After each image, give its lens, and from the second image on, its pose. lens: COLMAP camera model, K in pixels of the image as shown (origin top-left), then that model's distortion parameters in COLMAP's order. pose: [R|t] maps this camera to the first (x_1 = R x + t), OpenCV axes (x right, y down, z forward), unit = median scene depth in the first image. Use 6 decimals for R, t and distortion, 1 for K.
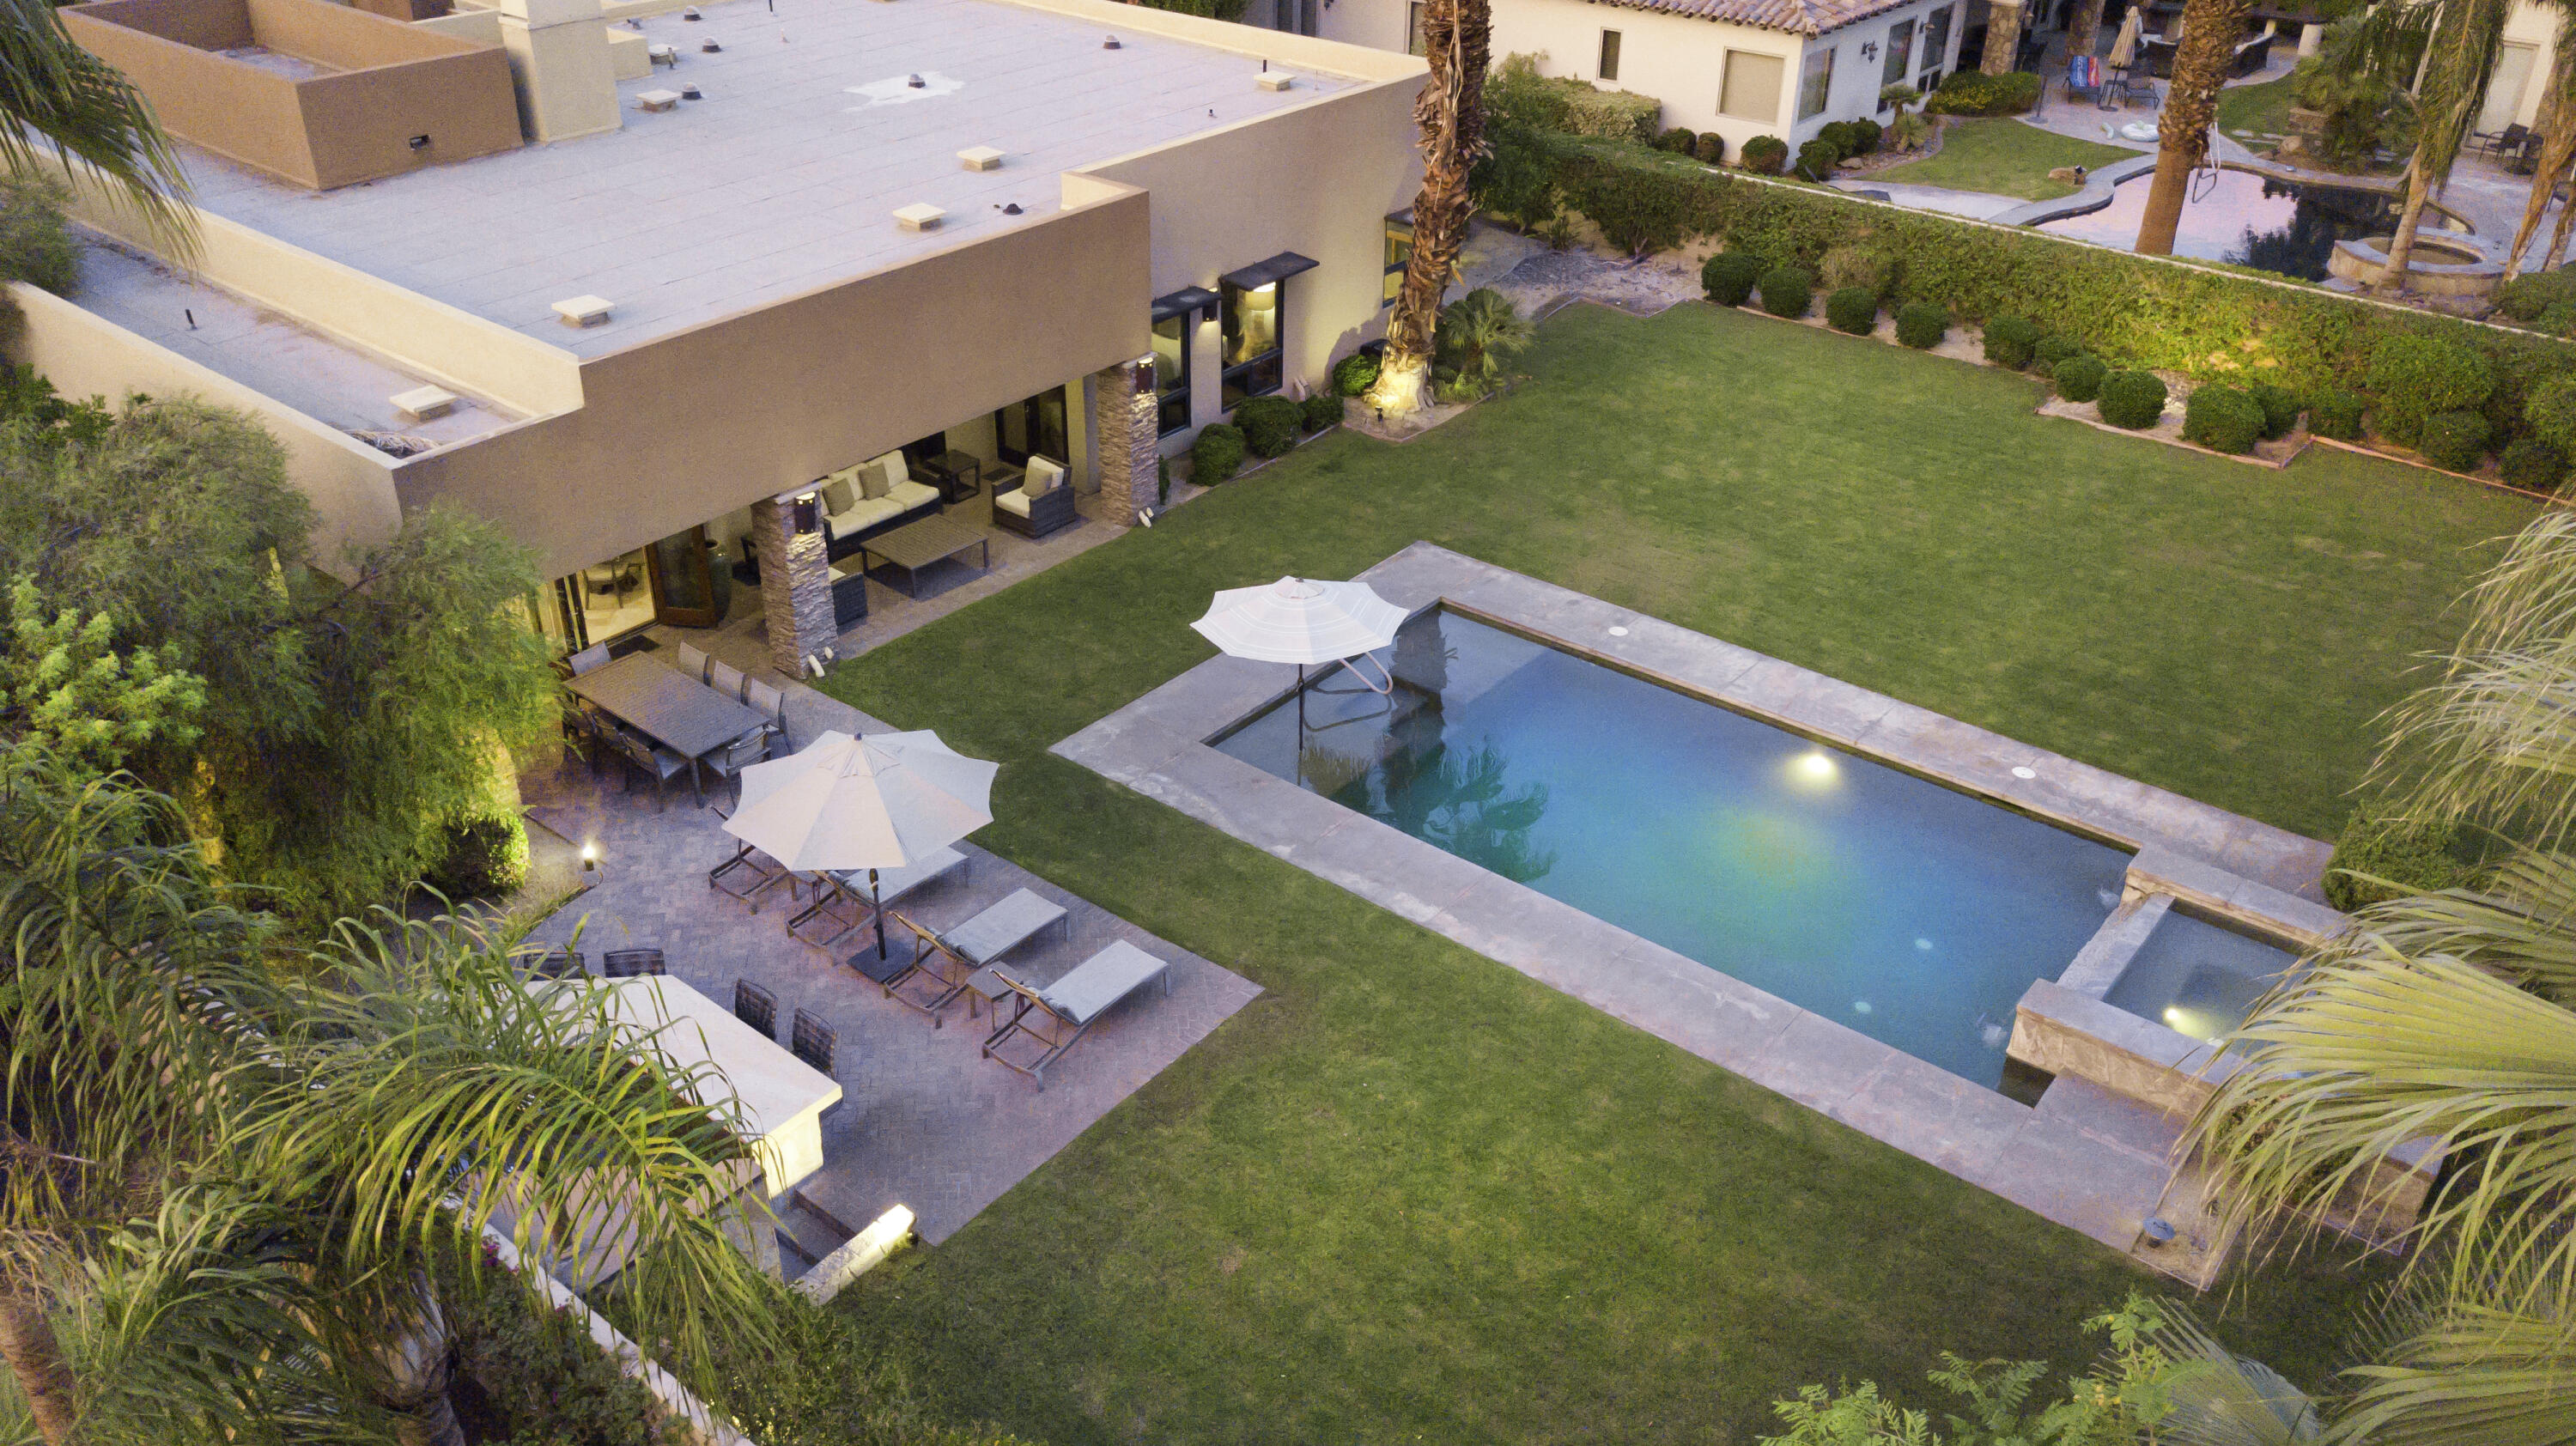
lens RADIAL K [[1936.2, 0, 1285.8], [0, 1936.2, 721.1], [0, 0, 1]] dist [-0.001799, -0.001363]
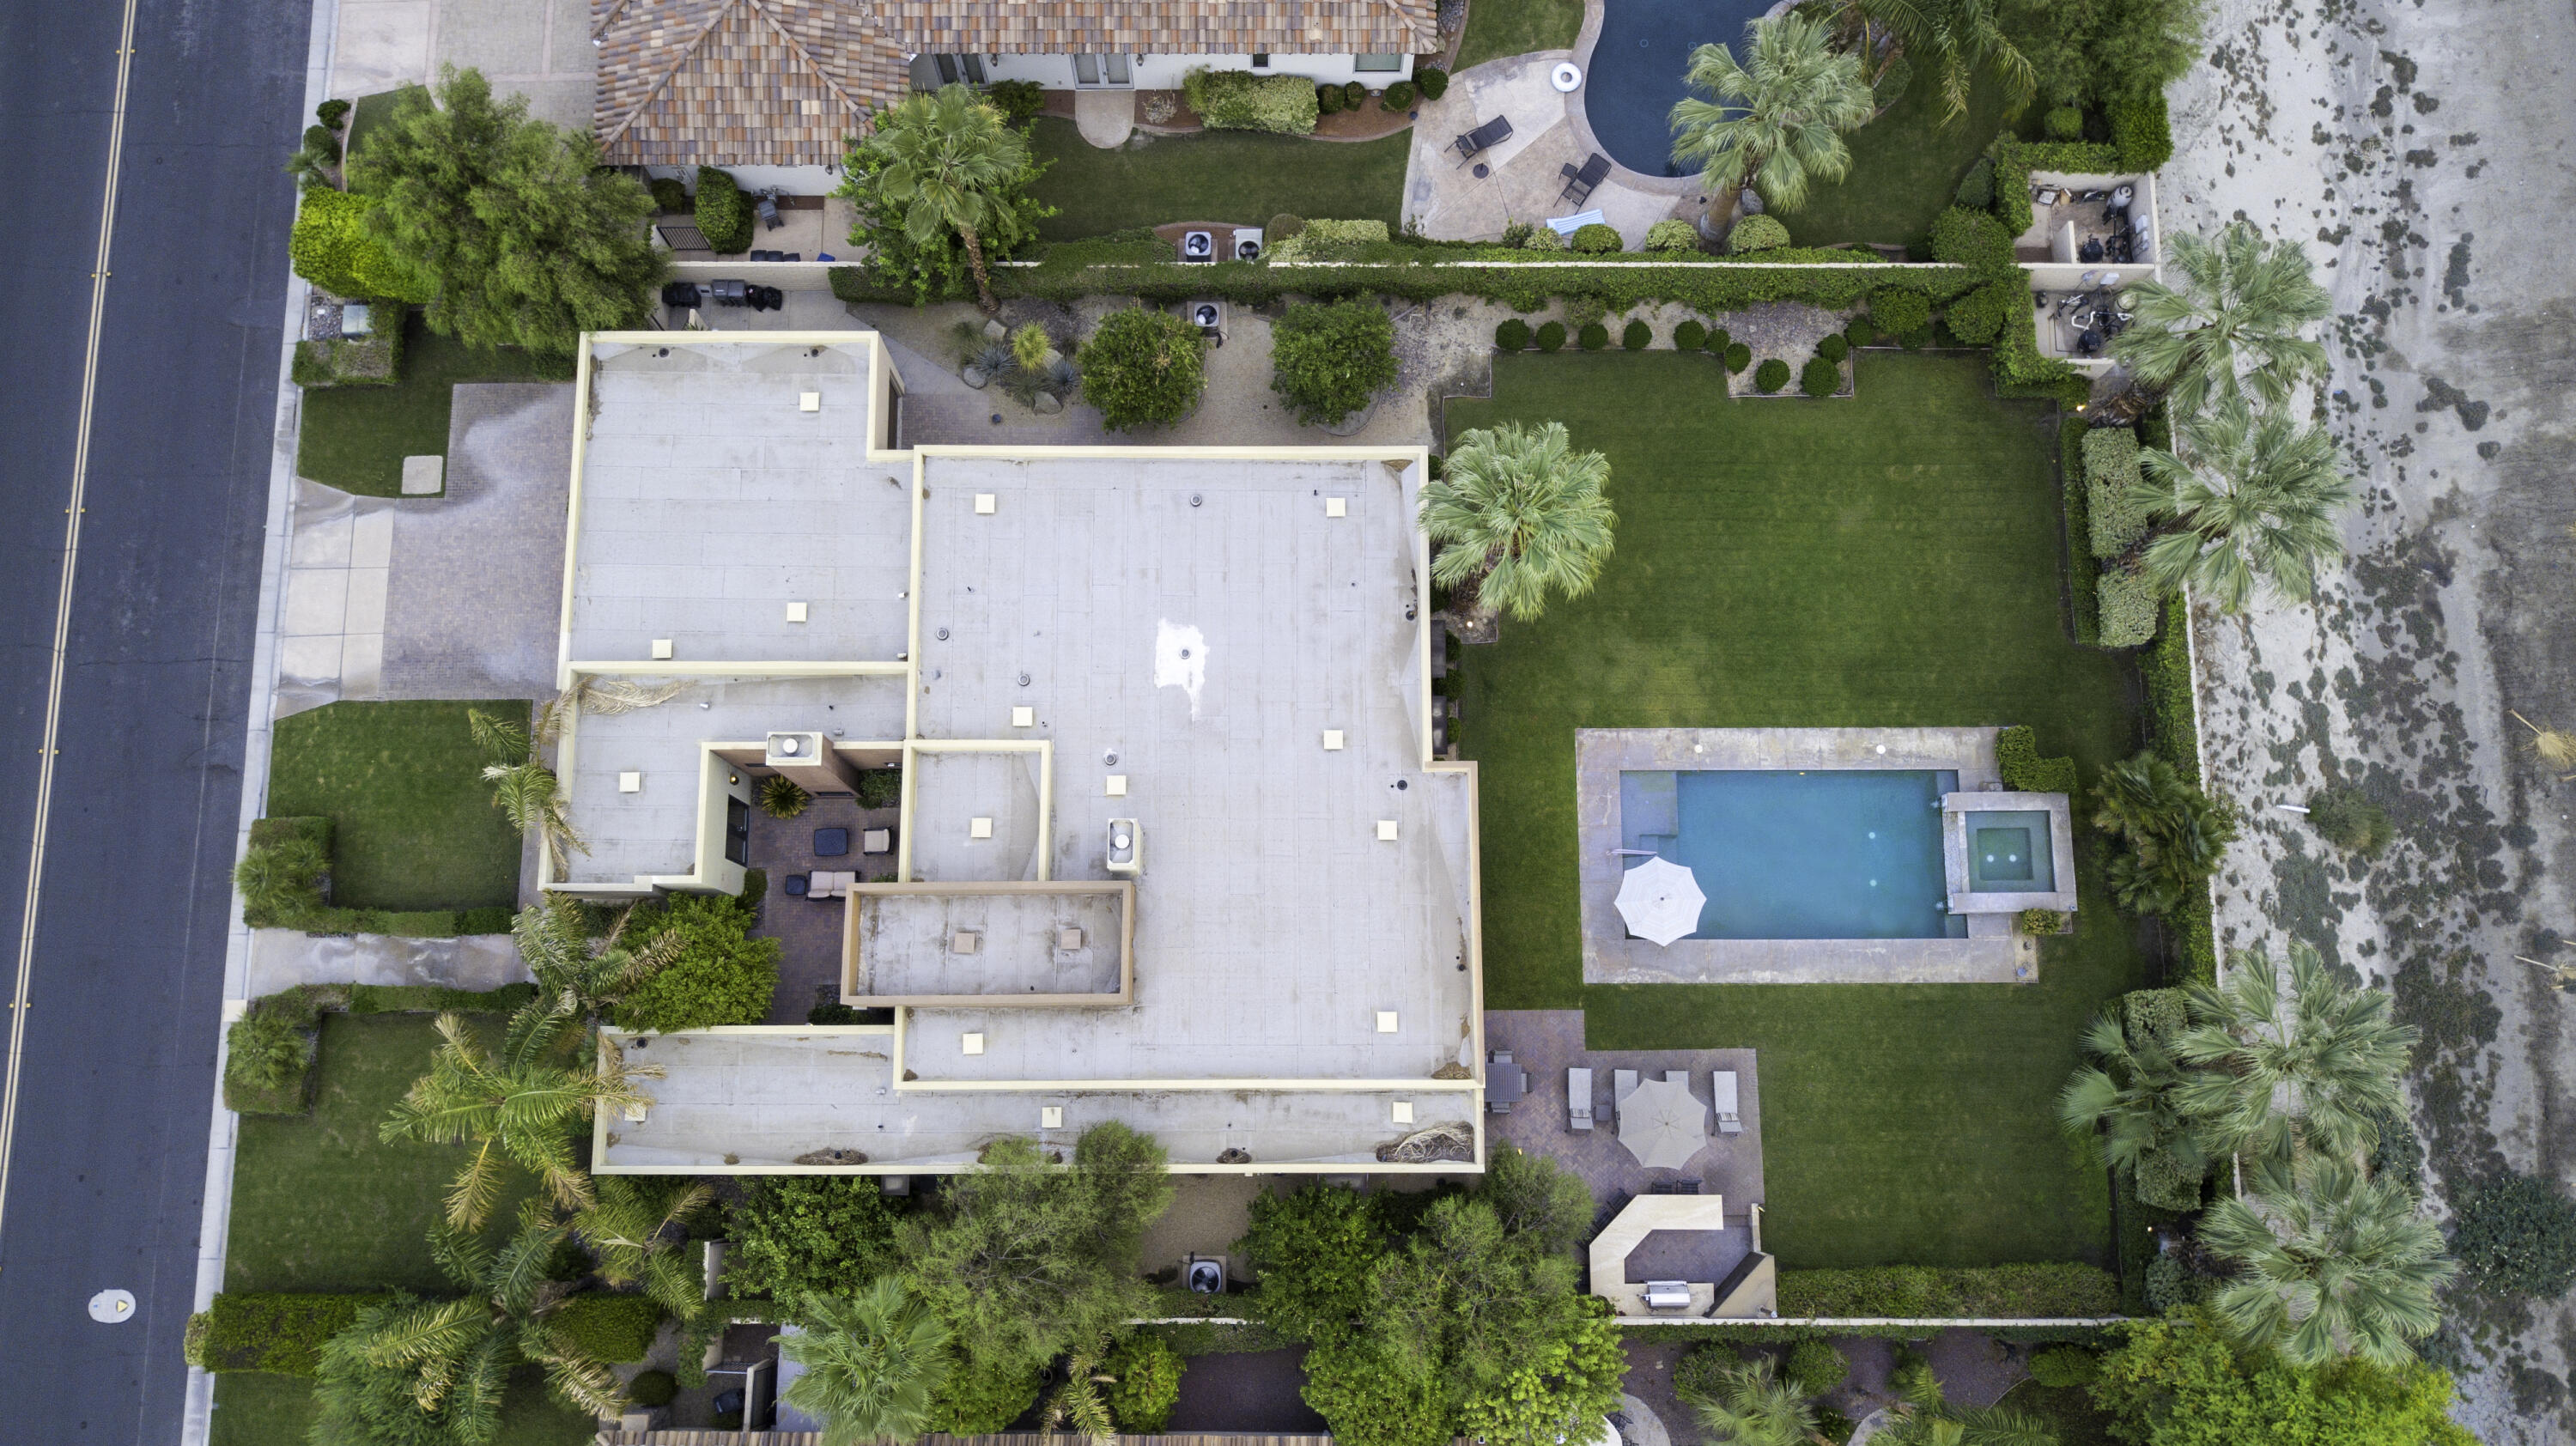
lens RADIAL K [[1936.2, 0, 1287.9], [0, 1936.2, 726.9], [0, 0, 1]] dist [-0.001799, -0.001363]
pose [[0.779317, -0.609592, 0.145134, -0.553549], [0.311387, 0.577720, 0.754505, -2.065087], [-0.543787, -0.542806, 0.640046, -0.180091]]
